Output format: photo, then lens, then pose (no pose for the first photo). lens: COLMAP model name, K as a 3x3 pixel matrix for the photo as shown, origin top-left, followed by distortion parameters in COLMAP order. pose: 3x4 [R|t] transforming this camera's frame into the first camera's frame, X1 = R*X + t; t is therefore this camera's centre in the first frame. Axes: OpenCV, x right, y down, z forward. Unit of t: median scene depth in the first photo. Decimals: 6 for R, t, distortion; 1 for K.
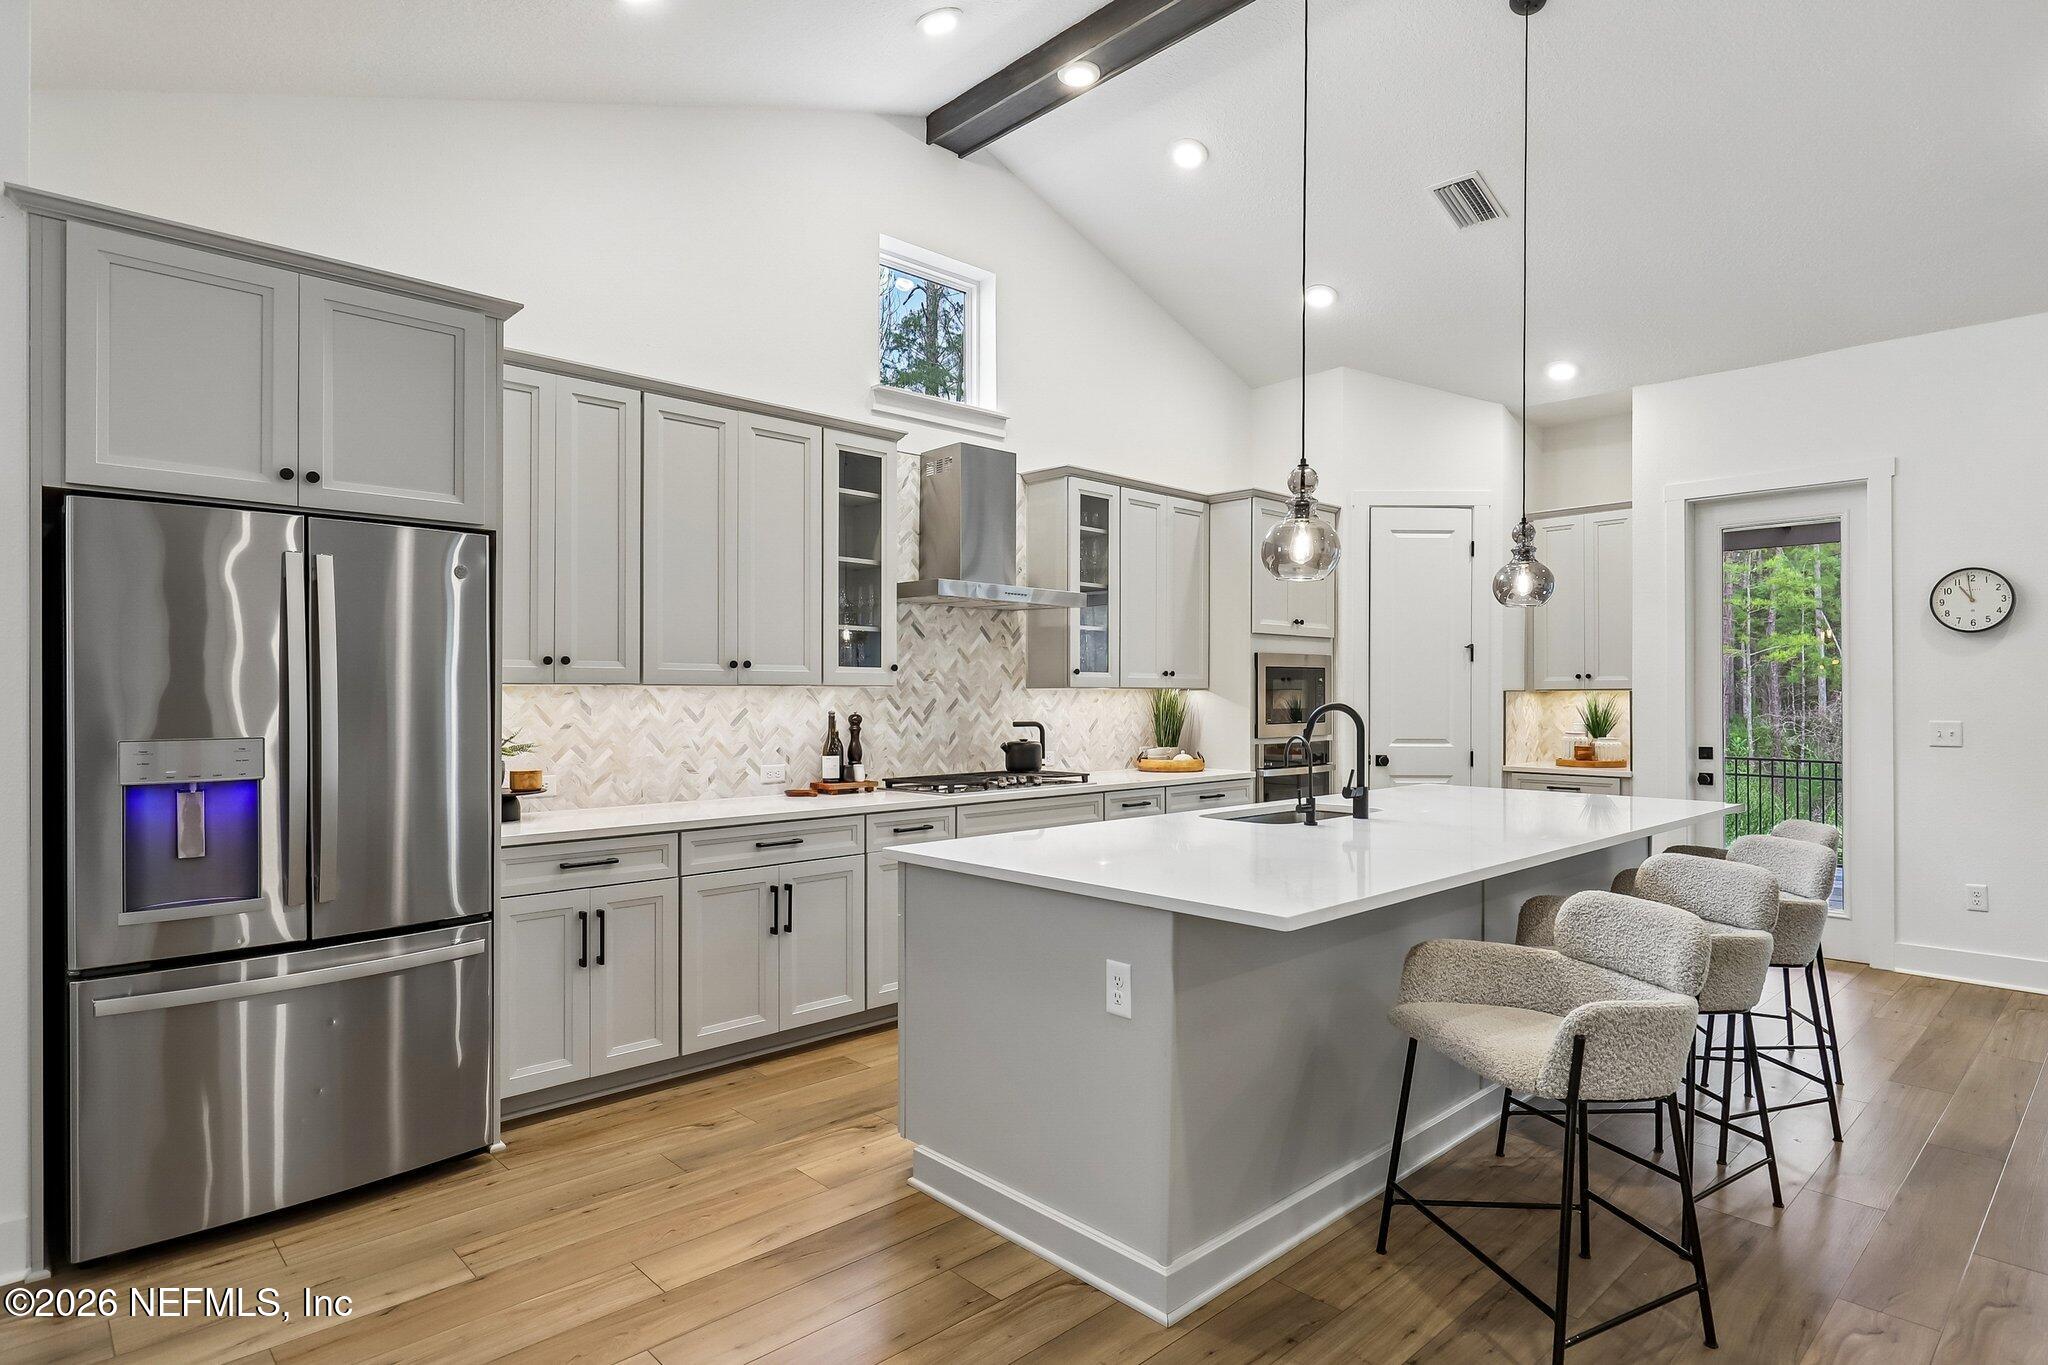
lens RADIAL K [[1089.7, 0, 1024.0], [0, 1089.7, 682.5], [0, 0, 1]] dist [0.004174, 0.000070]
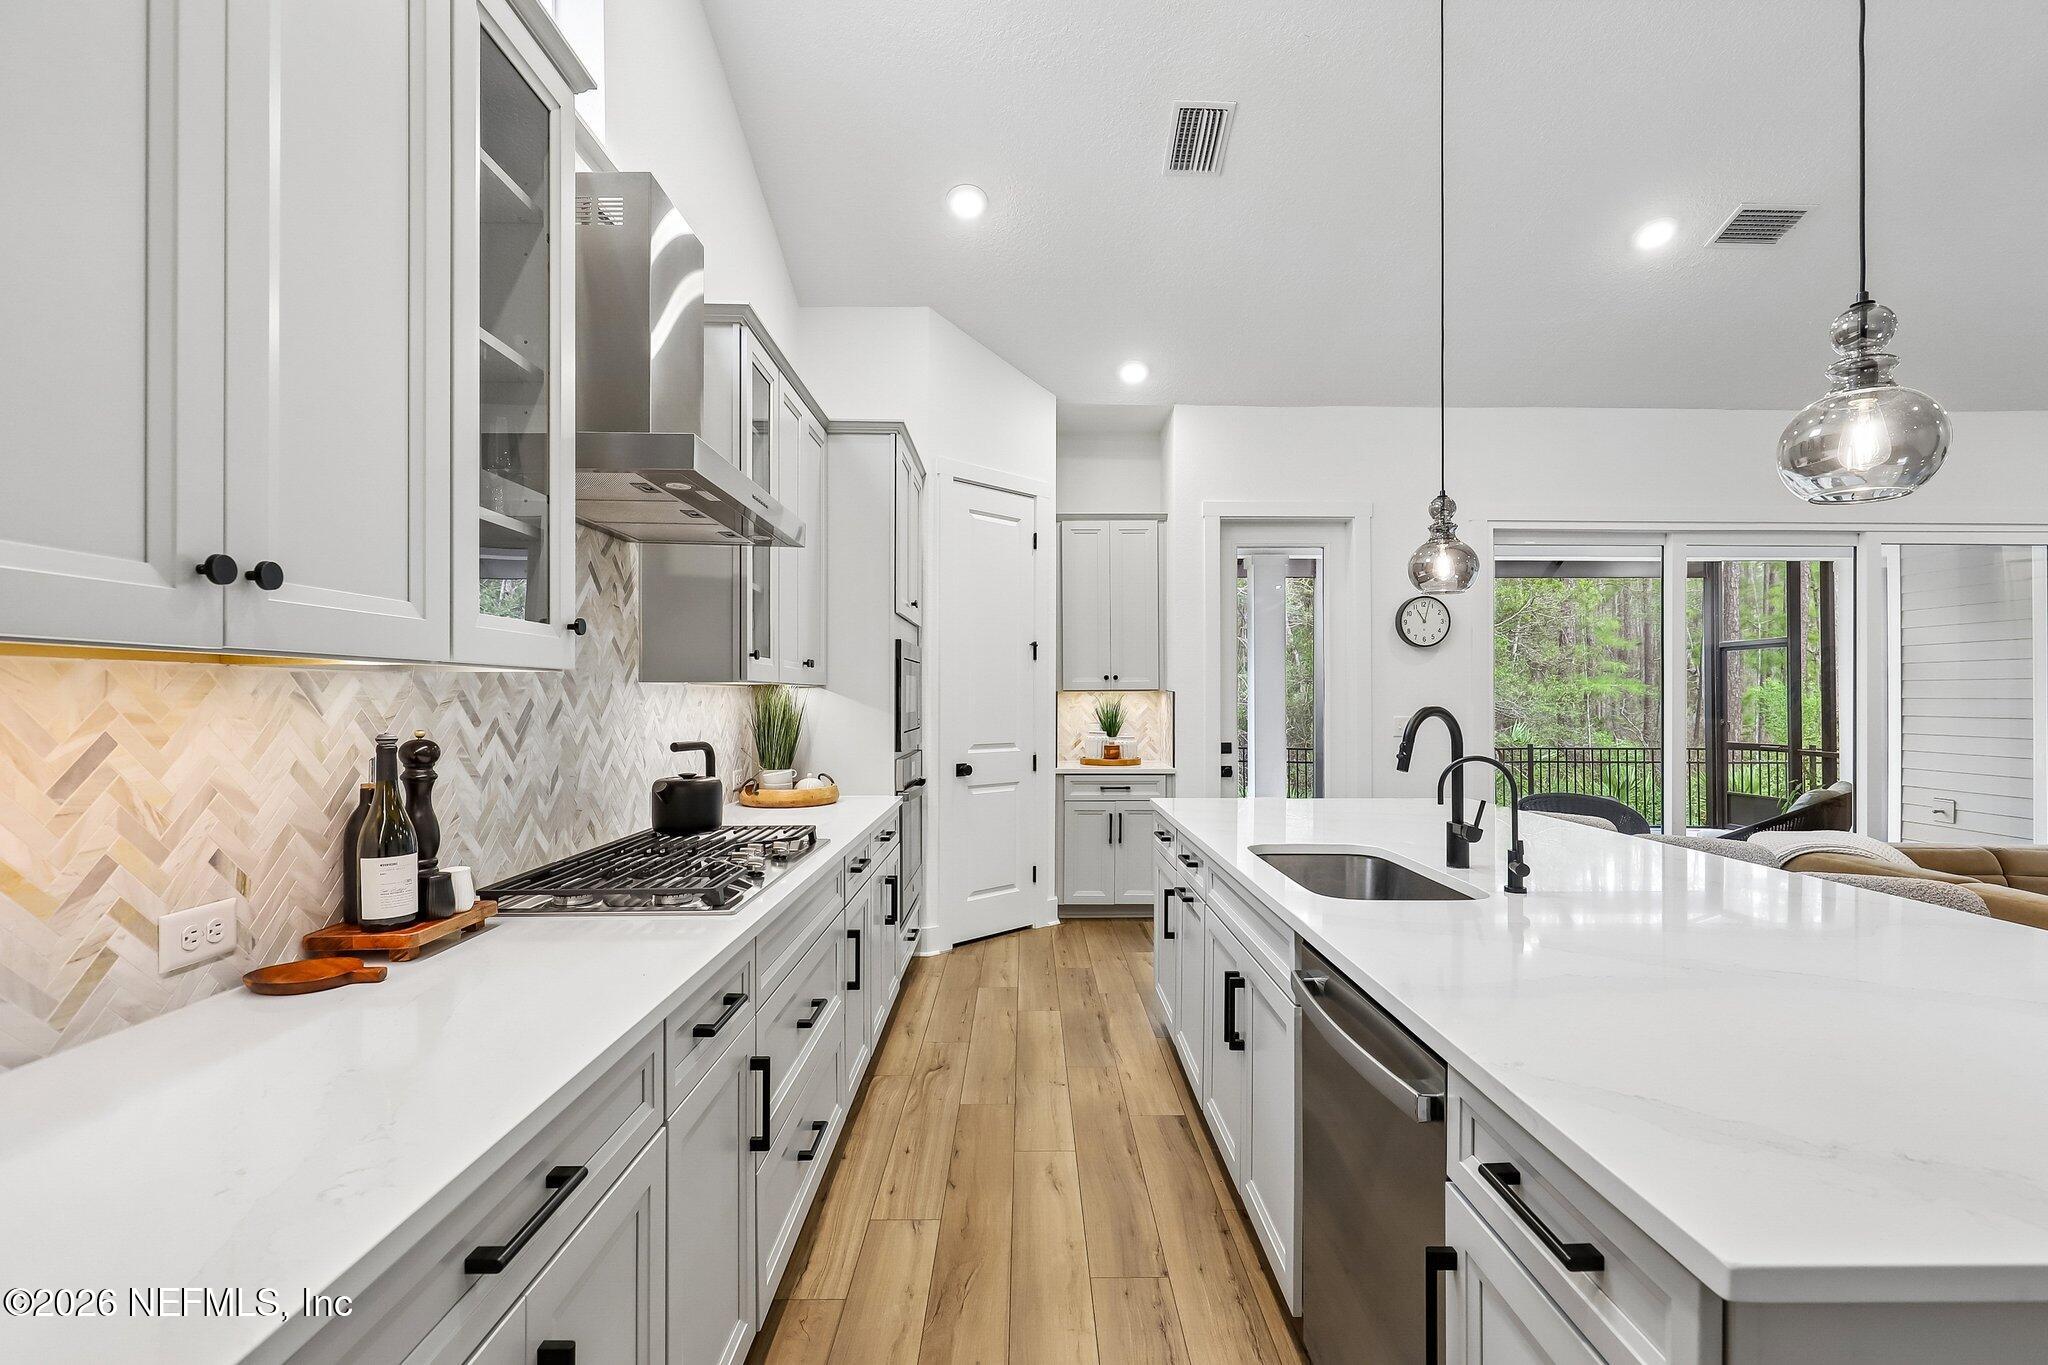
lens RADIAL K [[936.1, 0, 1025.3], [0, 936.1, 697.4], [0, 0, 1]] dist [-0.001486, -0.000483]
pose [[0.680043, 0.000232, 0.733172, -0.242129], [-0.009345, 0.999921, 0.008352, 0.008190], [-0.733113, -0.012531, 0.679992, 0.575789]]
